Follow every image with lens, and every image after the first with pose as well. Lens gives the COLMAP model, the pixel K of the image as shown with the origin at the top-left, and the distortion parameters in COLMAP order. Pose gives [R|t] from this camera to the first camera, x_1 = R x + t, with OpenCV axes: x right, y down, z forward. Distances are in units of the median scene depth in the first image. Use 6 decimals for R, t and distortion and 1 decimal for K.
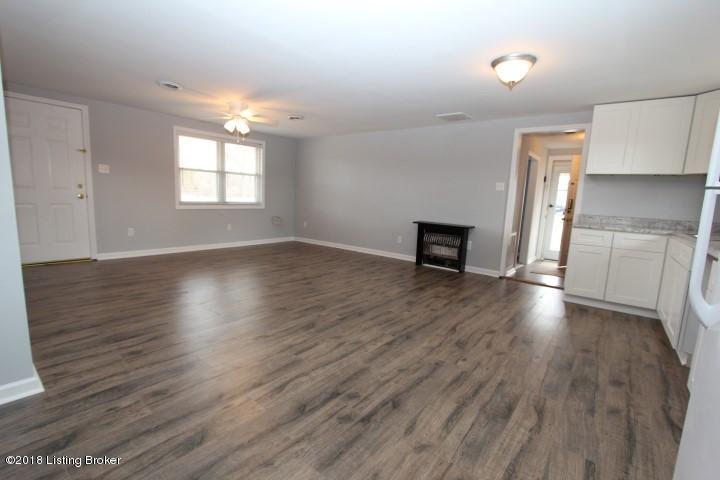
lens RADIAL K [[335.9, 0, 350.4], [0, 335.9, 240.6], [0, 0, 1]] dist [-0.000321, -0.000032]
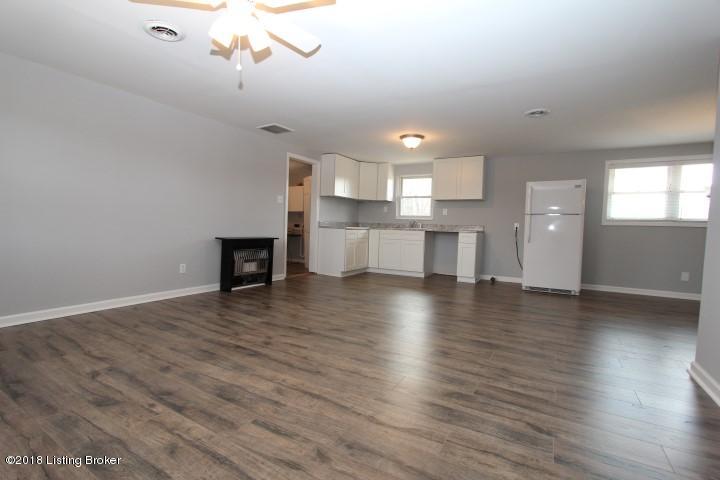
lens RADIAL K [[335.9, 0, 350.4], [0, 335.9, 240.6], [0, 0, 1]] dist [-0.000321, -0.000032]
pose [[-0.114012, -0.095007, 0.988926, -0.700139], [0.110933, 0.987975, 0.107705, -0.116708], [-0.987267, 0.121984, -0.102102, 0.873524]]
